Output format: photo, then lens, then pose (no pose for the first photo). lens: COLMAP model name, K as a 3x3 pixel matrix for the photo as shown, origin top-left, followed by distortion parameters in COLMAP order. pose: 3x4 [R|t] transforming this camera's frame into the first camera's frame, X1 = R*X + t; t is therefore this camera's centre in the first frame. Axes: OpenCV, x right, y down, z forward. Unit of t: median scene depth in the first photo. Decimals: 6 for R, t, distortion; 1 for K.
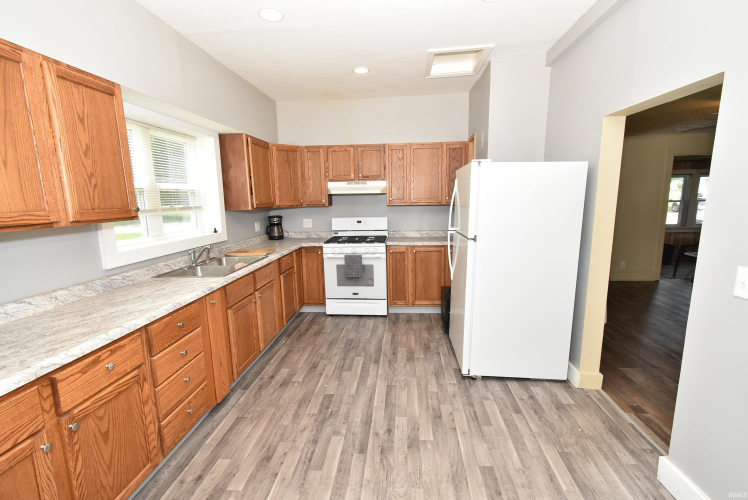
lens RADIAL K [[331.5, 0, 372.9], [0, 331.5, 252.4], [0, 0, 1]] dist [0.002914, 0.000036]
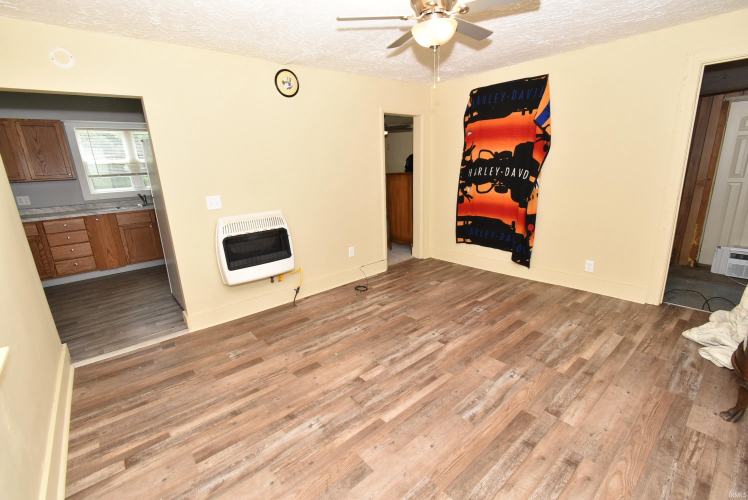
lens RADIAL K [[329.7, 0, 375.0], [0, 329.7, 253.2], [0, 0, 1]] dist [0.009212, -0.005277]
pose [[0.717427, 0.173801, -0.674604, 1.505776], [-0.085213, 0.983000, 0.162632, -0.090253], [0.691402, -0.059192, 0.720041, 0.475747]]
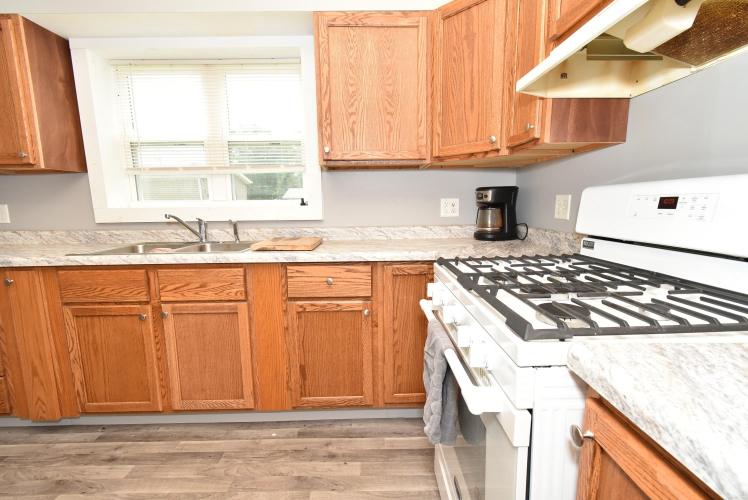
lens RADIAL K [[331.5, 0, 372.9], [0, 331.5, 252.4], [0, 0, 1]] dist [0.002914, 0.000036]
pose [[0.106654, 0.164978, -0.980514, 0.194492], [-0.153443, 0.977056, 0.147705, -0.092539], [0.982385, 0.134700, 0.129521, 1.139032]]
